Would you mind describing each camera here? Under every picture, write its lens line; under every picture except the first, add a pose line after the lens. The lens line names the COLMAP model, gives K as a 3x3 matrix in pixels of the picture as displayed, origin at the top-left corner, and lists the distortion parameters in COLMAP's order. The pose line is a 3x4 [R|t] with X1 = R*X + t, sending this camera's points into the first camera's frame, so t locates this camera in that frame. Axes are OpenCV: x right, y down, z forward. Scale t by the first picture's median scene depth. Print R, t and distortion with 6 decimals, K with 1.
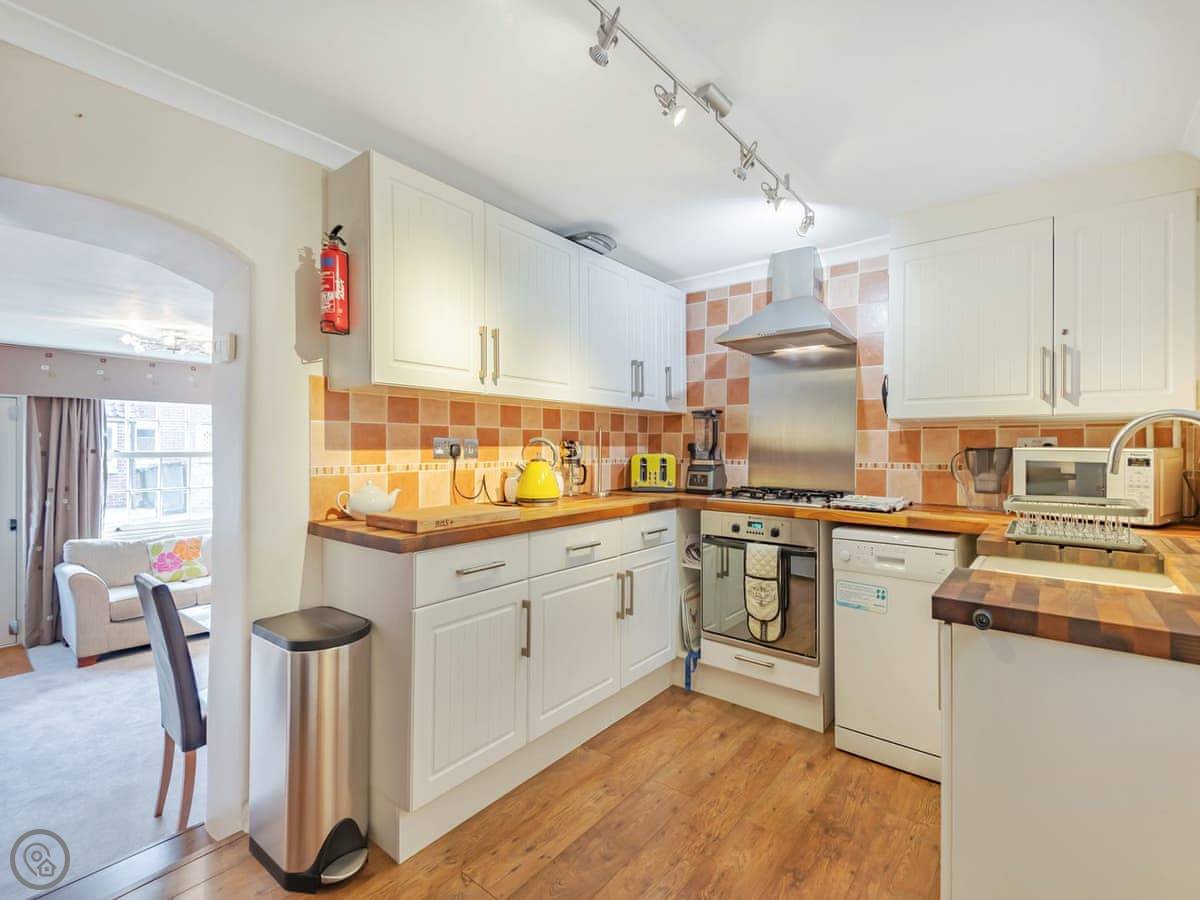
lens RADIAL K [[542.2, 0, 602.7], [0, 542.2, 451.3], [0, 0, 1]] dist [0.031982, -0.020011]
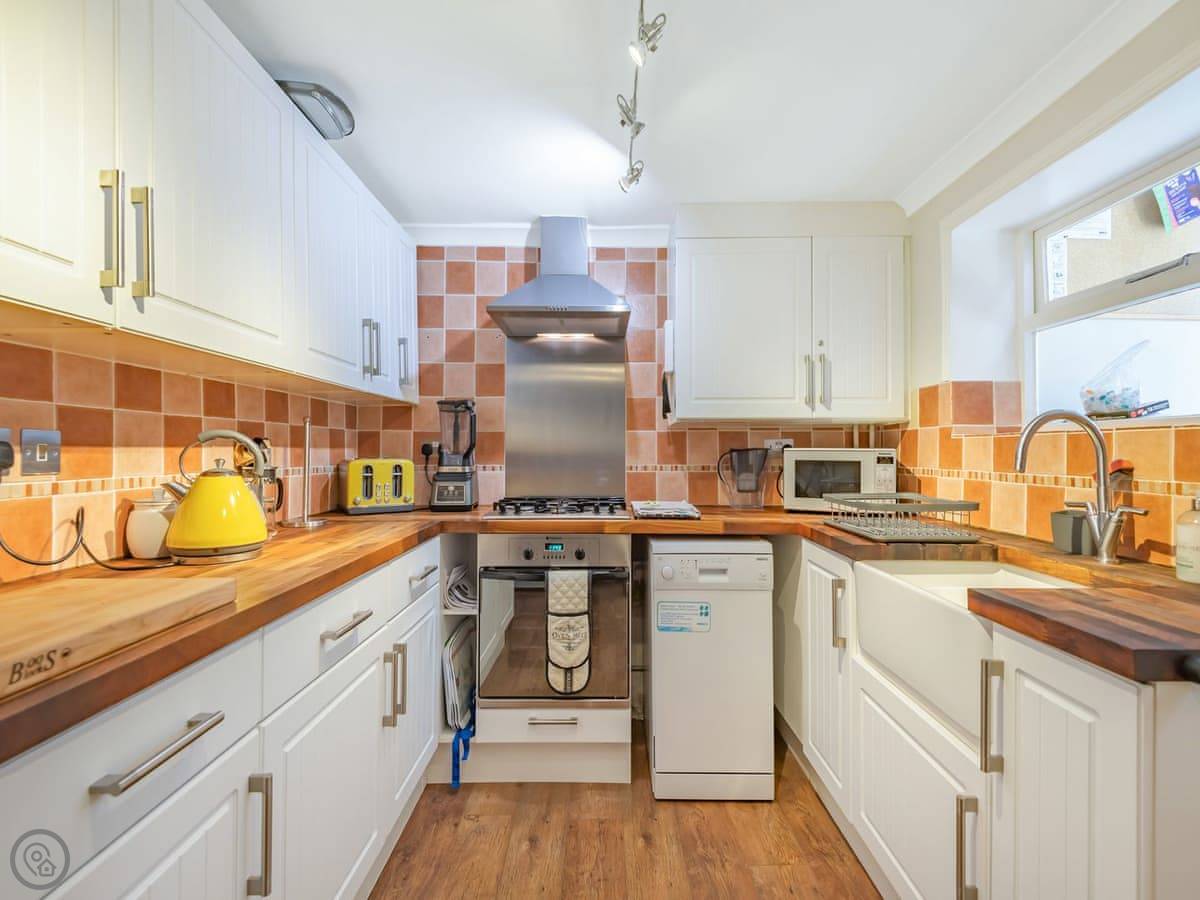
lens RADIAL K [[542.2, 0, 602.7], [0, 542.2, 451.3], [0, 0, 1]] dist [0.031982, -0.020011]
pose [[0.785857, -0.003877, 0.618396, -0.148142], [0.008758, 0.999950, -0.004861, 0.001092], [-0.618346, 0.009236, 0.785852, 0.331725]]
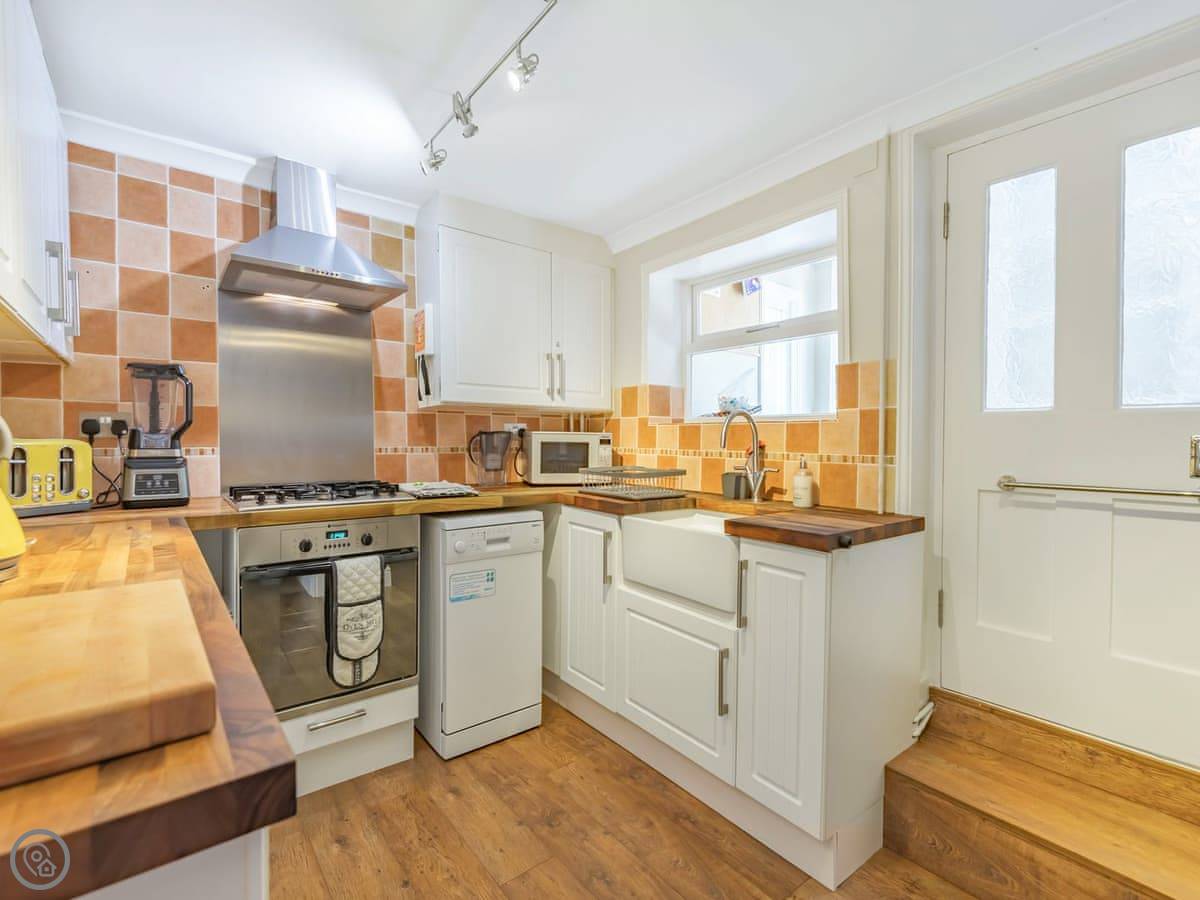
lens RADIAL K [[550.2, 0, 606.0], [0, 550.2, 451.0], [0, 0, 1]] dist [0.021728, -0.012924]
pose [[0.229392, -0.026767, 0.972966, -0.350375], [0.001433, 0.999630, 0.027163, 0.003154], [-0.973333, -0.004837, 0.229346, 0.472532]]
